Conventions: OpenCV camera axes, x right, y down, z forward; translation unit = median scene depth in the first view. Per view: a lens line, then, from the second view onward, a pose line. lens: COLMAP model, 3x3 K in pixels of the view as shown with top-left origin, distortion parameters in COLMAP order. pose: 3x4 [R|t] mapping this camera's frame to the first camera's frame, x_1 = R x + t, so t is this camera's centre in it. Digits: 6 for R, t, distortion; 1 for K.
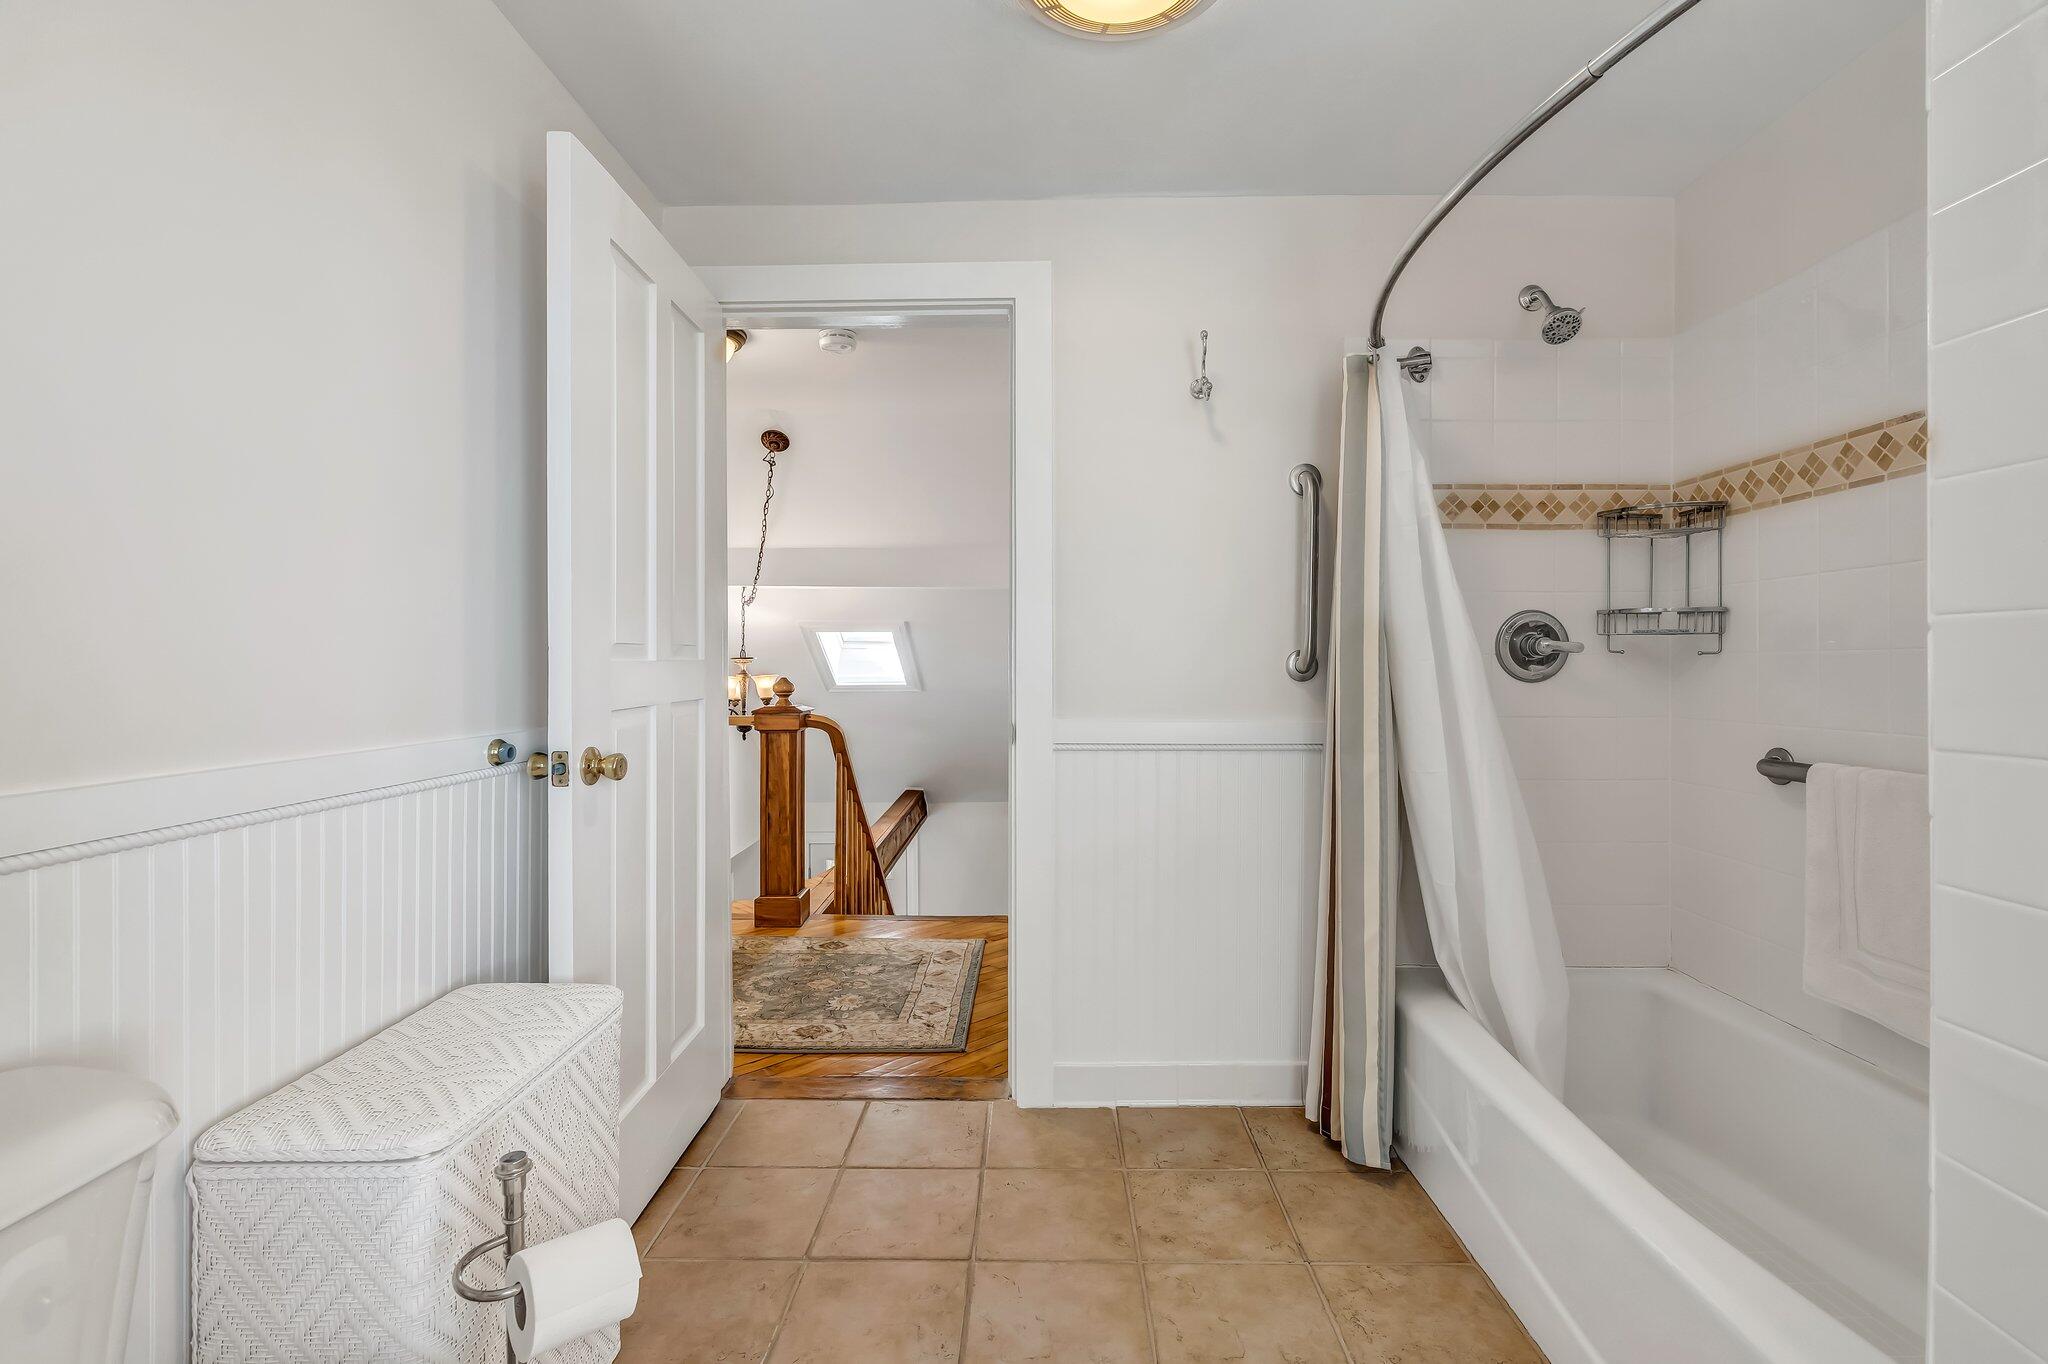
lens RADIAL K [[910.1, 0, 1034.0], [0, 910.1, 666.3], [0, 0, 1]] dist [-0.002018, 0.000254]
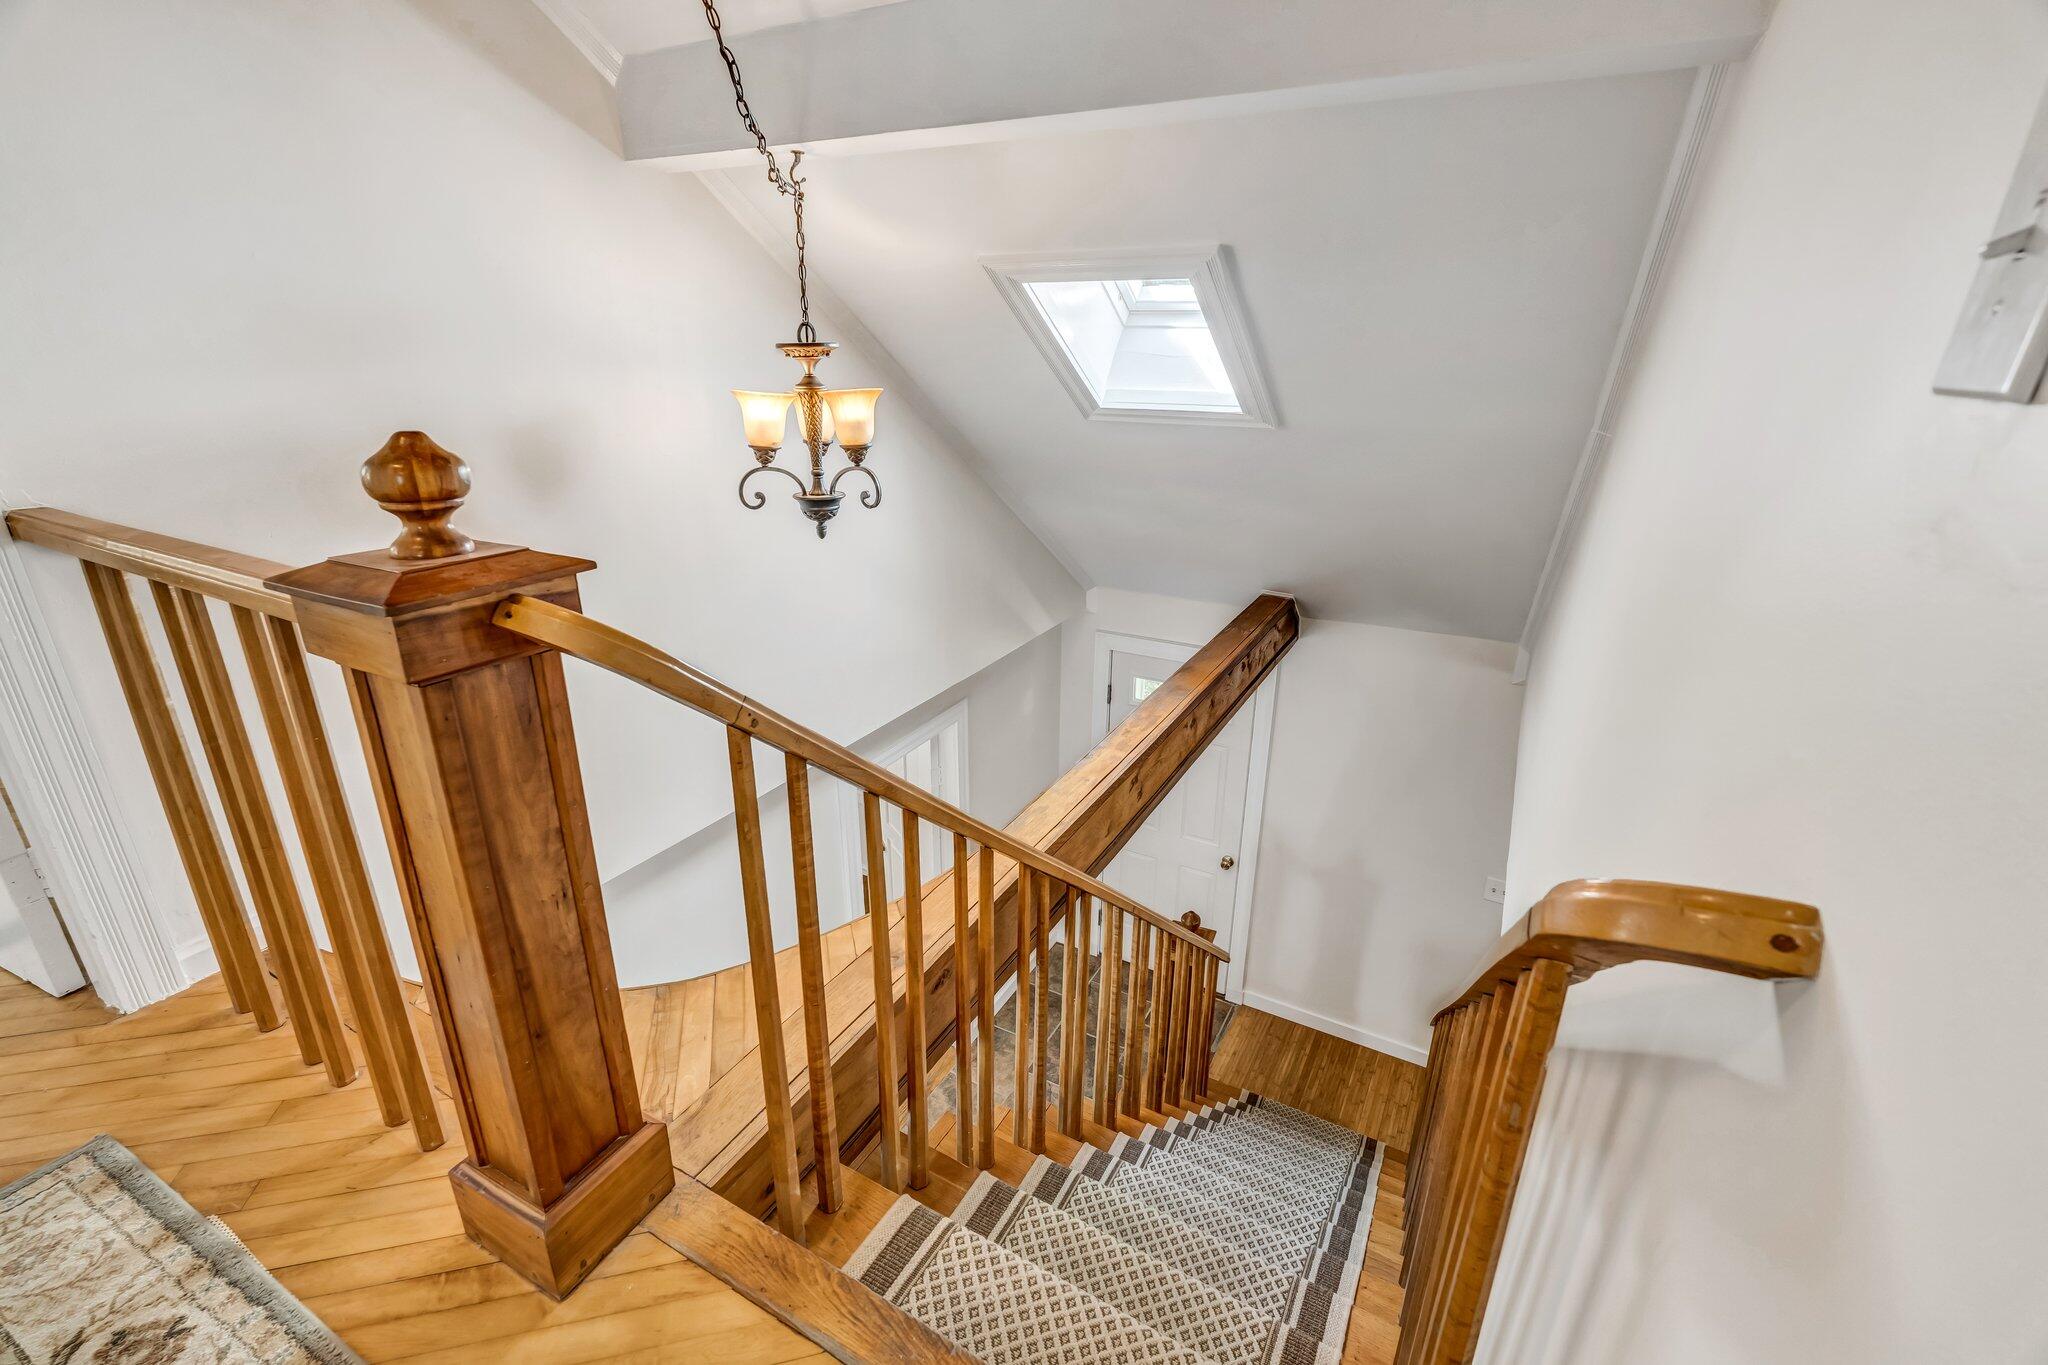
lens RADIAL K [[883.4, 0, 1033.3], [0, 883.4, 658.9], [0, 0, 1]] dist [-0.003162, 0.000201]
pose [[0.878978, 0.165428, -0.447249, -0.020214], [-0.011206, 0.944805, 0.327442, -0.008516], [0.476731, -0.282802, 0.832316, 0.746537]]
